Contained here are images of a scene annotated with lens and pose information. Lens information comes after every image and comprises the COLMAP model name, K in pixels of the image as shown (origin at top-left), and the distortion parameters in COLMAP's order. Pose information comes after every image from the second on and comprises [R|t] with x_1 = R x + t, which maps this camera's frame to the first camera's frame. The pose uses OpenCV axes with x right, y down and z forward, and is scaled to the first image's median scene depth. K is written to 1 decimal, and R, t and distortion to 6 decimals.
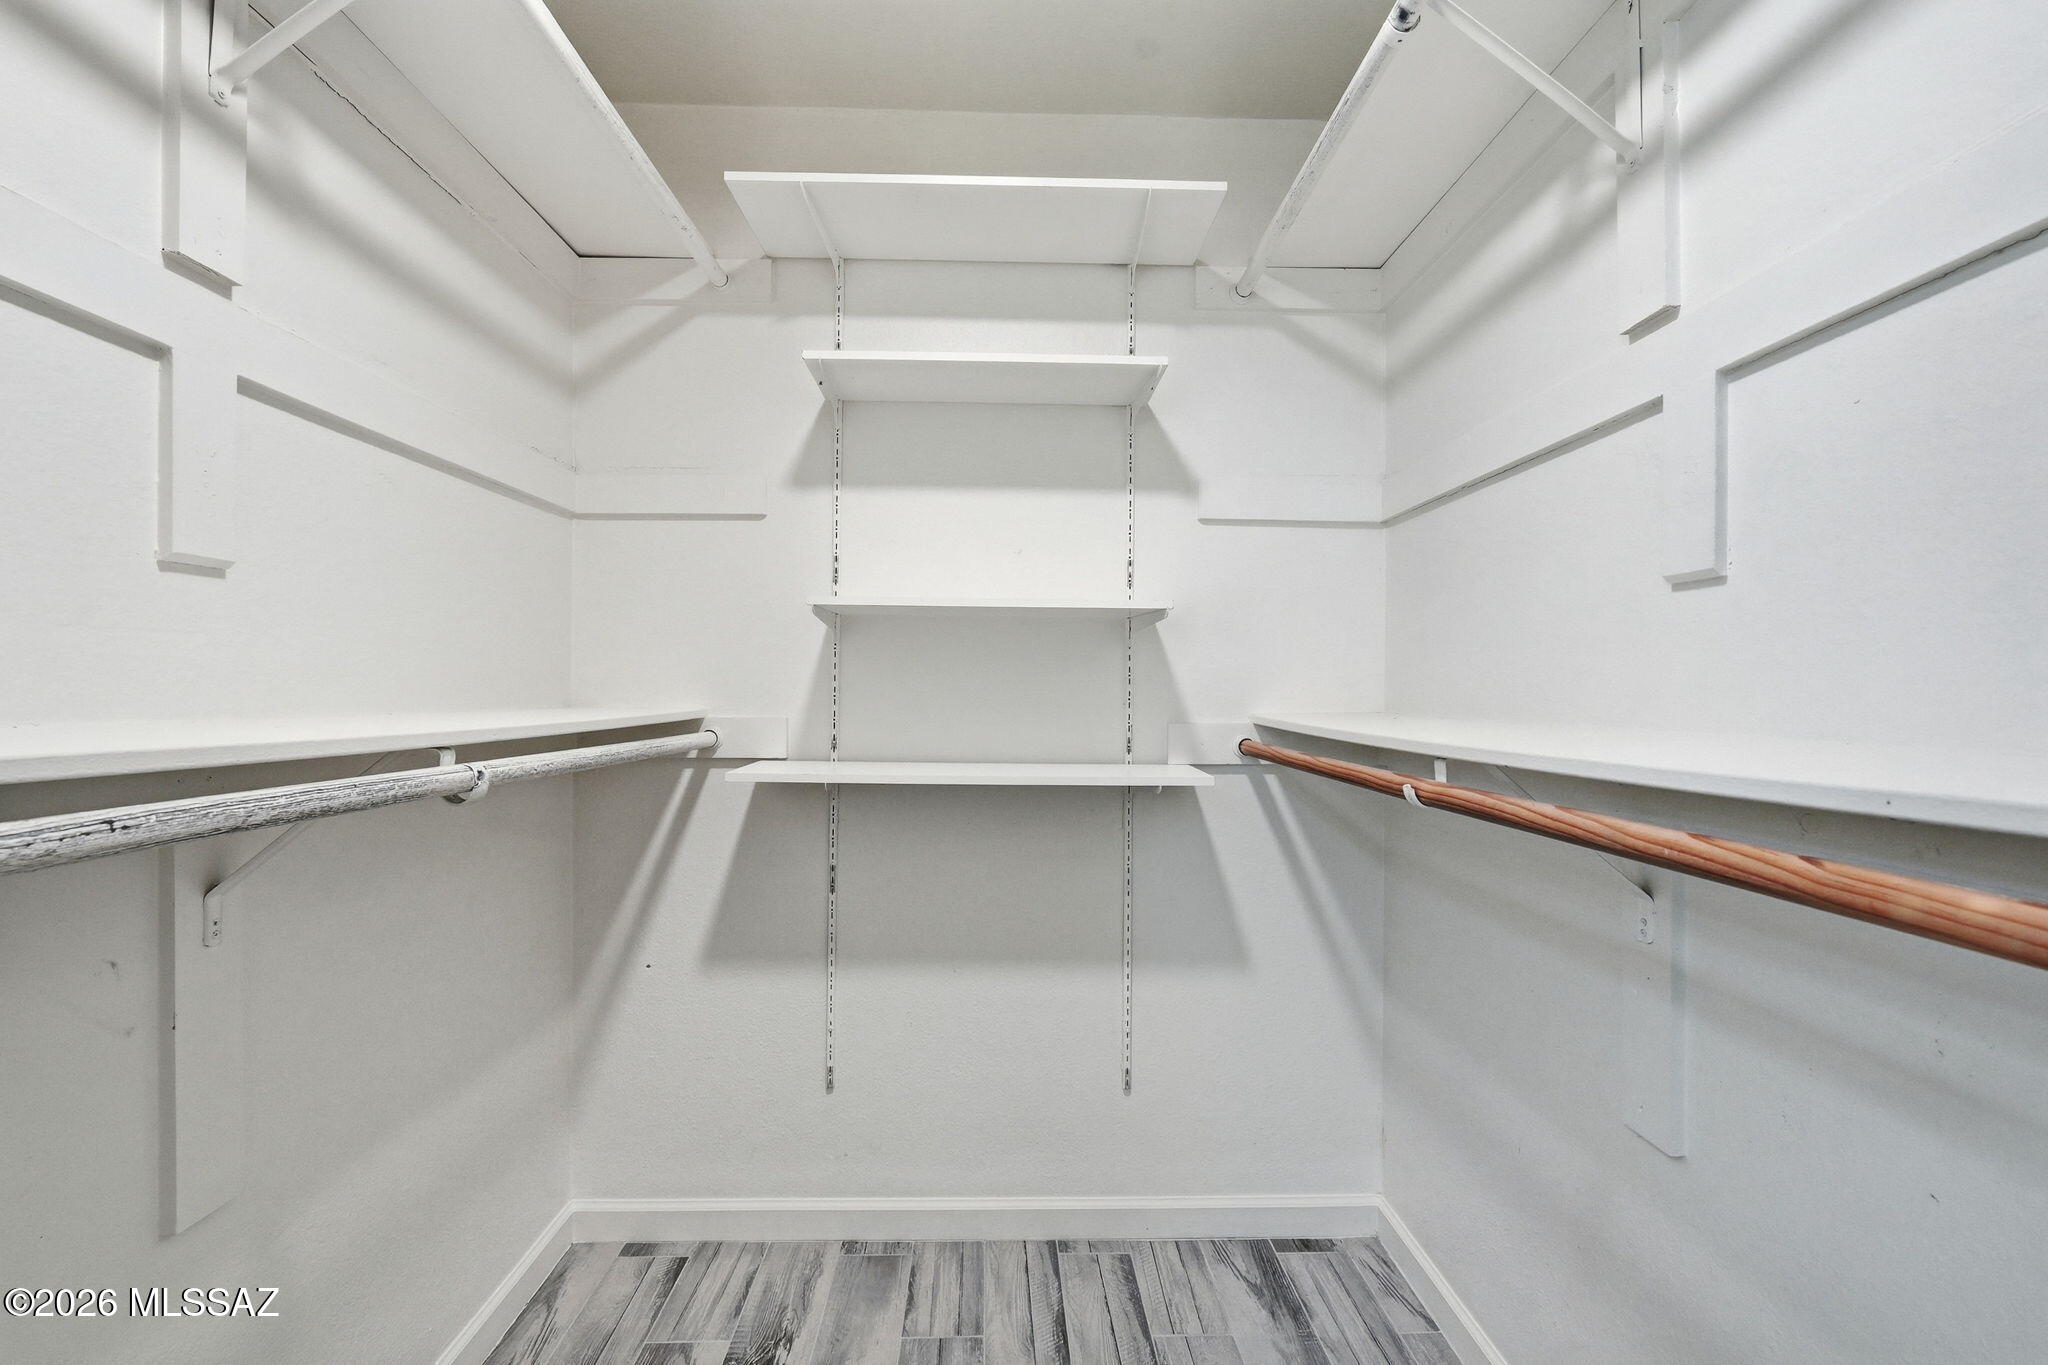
lens RADIAL K [[896.9, 0, 1024.0], [0, 896.9, 682.5], [0, 0, 1]] dist [-0.023620, 0.013365]
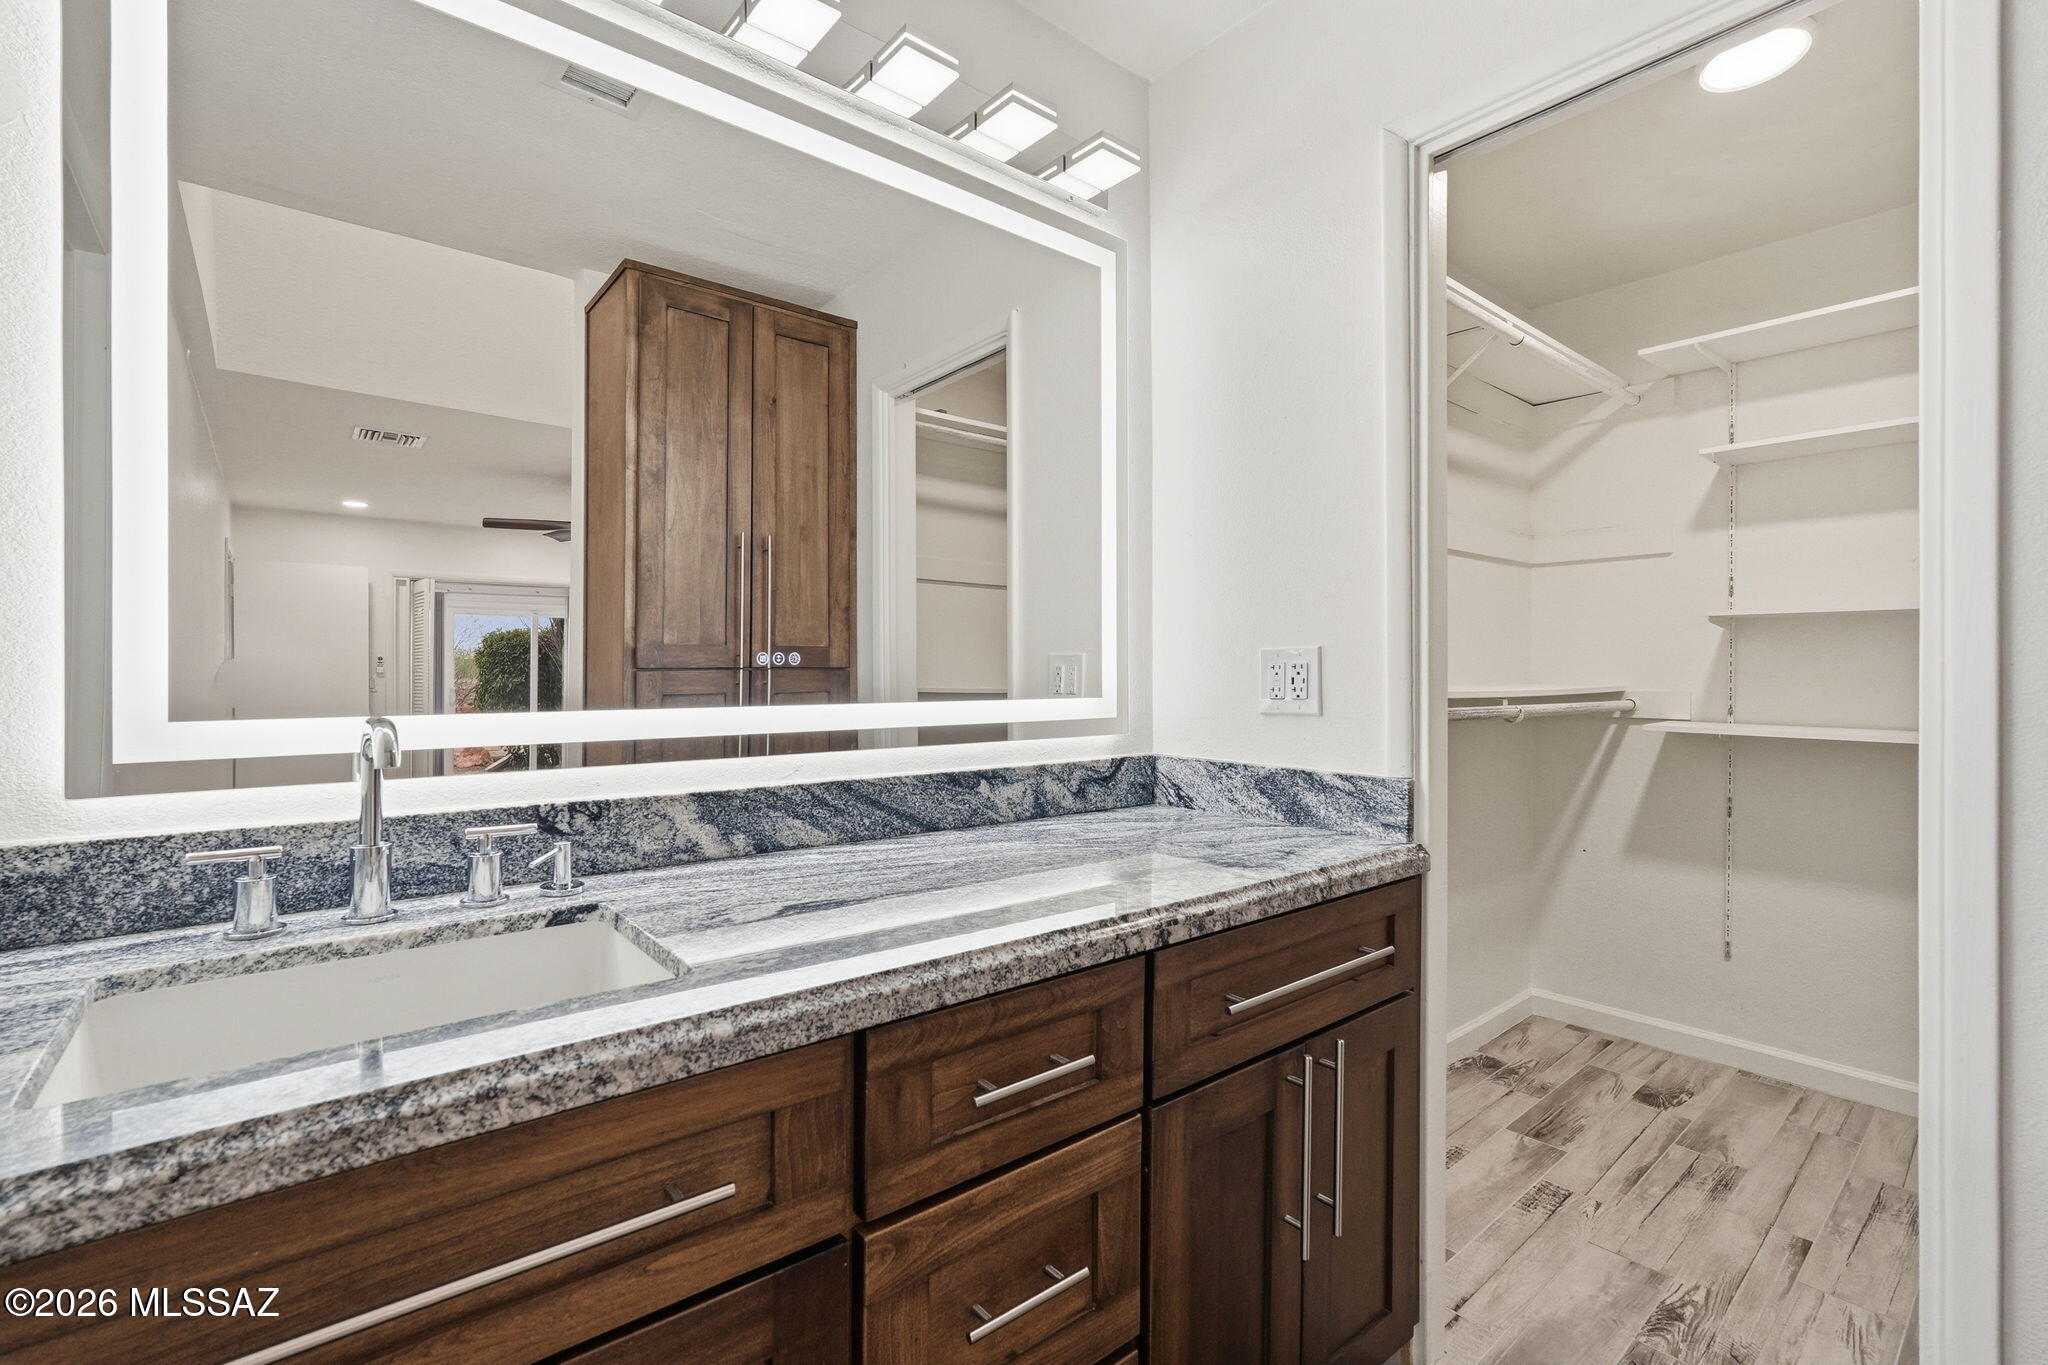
lens RADIAL K [[907.6, 0, 1025.9], [0, 907.6, 678.0], [0, 0, 1]] dist [-0.013271, 0.008144]
pose [[0.620582, -0.001940, -0.784140, 0.216161], [0.009087, 0.999948, 0.004718, 0.000873], [0.784089, -0.010053, 0.620567, -0.755541]]
